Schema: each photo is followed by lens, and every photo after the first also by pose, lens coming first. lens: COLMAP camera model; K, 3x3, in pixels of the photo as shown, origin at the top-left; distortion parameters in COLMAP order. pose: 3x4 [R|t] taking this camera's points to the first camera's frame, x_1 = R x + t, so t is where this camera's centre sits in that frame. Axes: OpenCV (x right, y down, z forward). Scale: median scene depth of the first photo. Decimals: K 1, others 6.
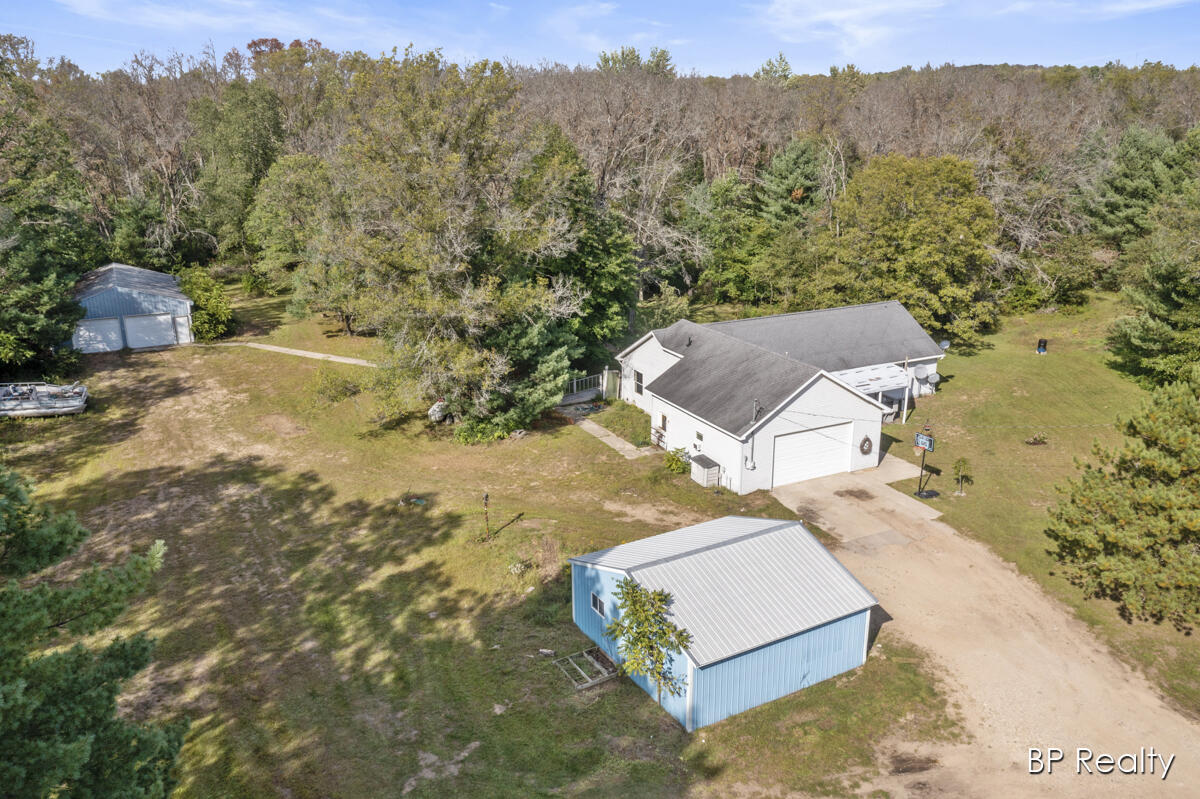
lens RADIAL K [[965.5, 0, 598.9], [0, 965.5, 398.7], [0, 0, 1]] dist [0.001833, 0.000261]
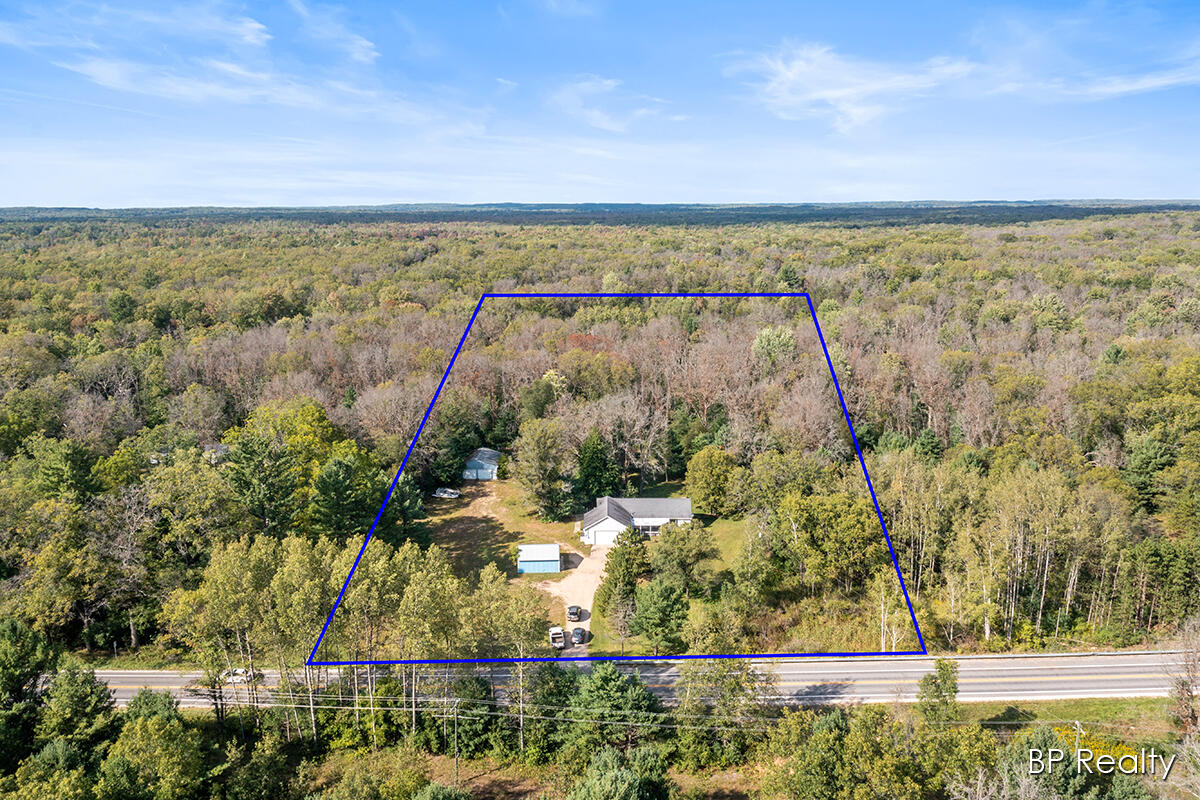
lens RADIAL K [[965.5, 0, 610.4], [0, 965.5, 400.9], [0, 0, 1]] dist [0.001833, 0.000261]
pose [[0.901715, 0.090564, -0.422739, 1.686567], [-0.131286, 0.988999, -0.068161, -0.200681], [0.411916, 0.116961, 0.903684, -2.373826]]
